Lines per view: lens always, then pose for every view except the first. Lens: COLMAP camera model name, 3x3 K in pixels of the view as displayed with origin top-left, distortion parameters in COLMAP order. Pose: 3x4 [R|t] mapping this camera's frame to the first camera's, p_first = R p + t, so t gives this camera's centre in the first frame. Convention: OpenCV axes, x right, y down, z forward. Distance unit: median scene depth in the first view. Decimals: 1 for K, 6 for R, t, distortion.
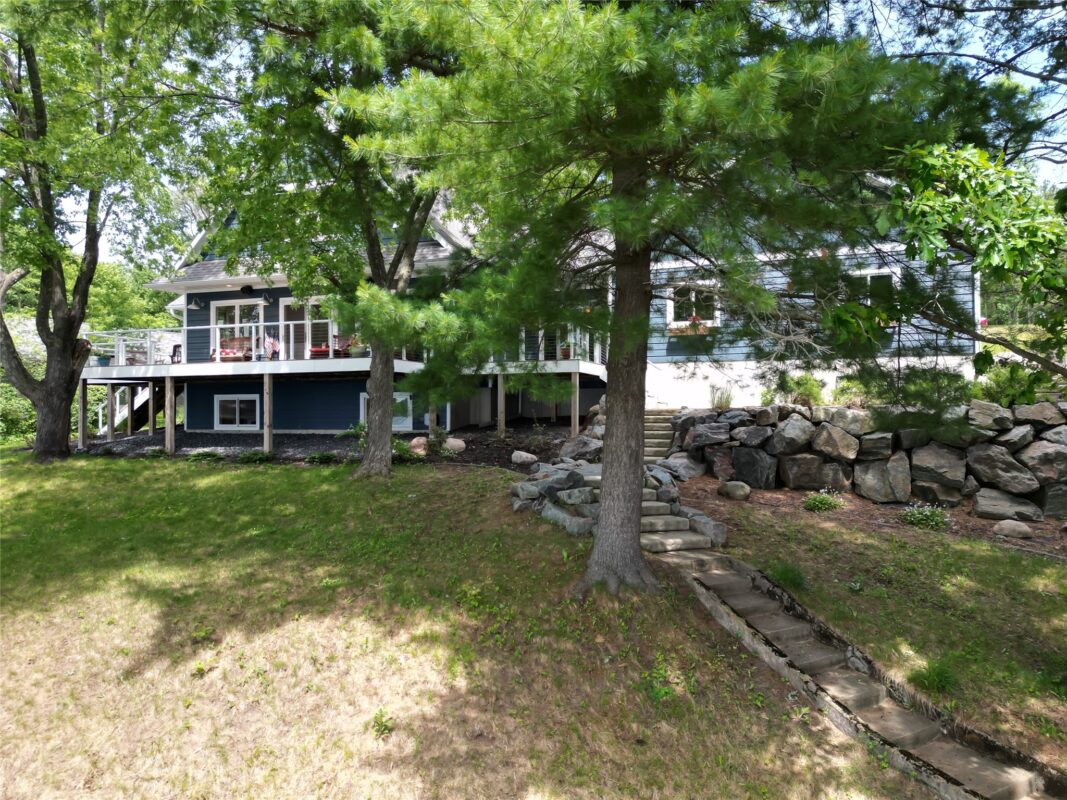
lens RADIAL K [[797.0, 0, 530.0], [0, 797.0, 405.2], [0, 0, 1]] dist [0.075036, -0.079415]
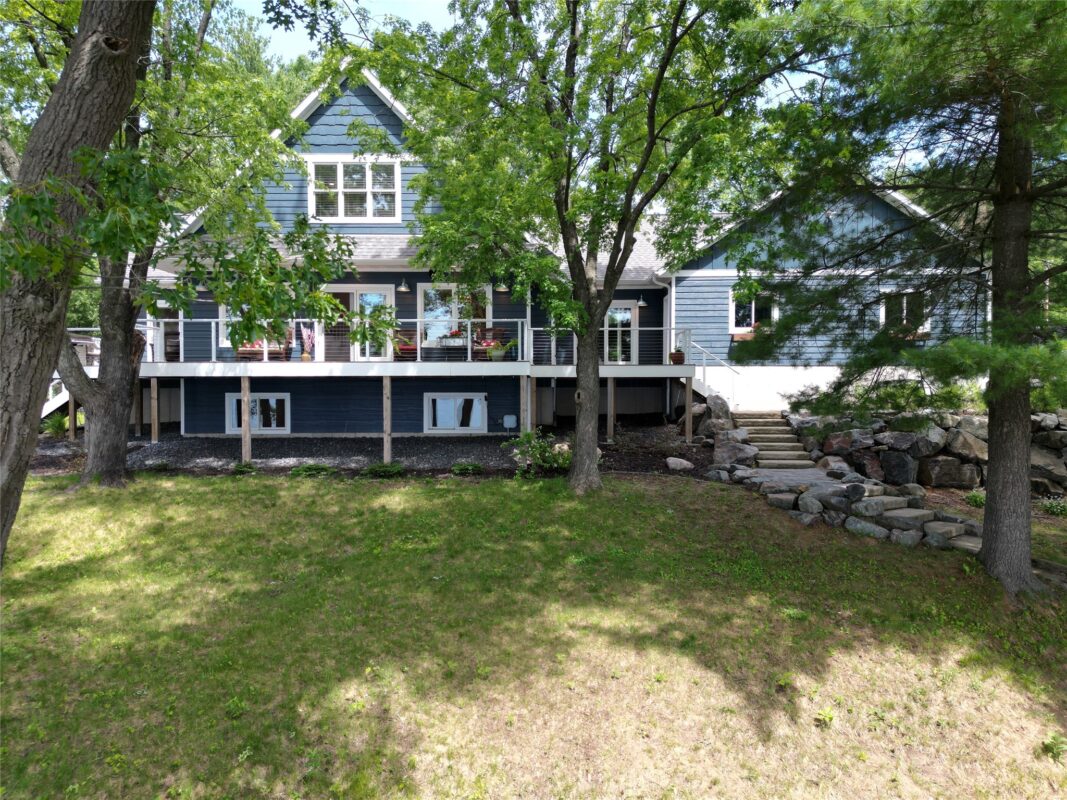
lens RADIAL K [[797.0, 0, 530.0], [0, 797.0, 405.2], [0, 0, 1]] dist [0.075036, -0.079415]
pose [[0.938291, -0.005636, 0.345801, -0.590610], [-0.005041, 0.999538, 0.029969, -0.041914], [-0.345810, -0.029863, 0.937829, 0.124963]]
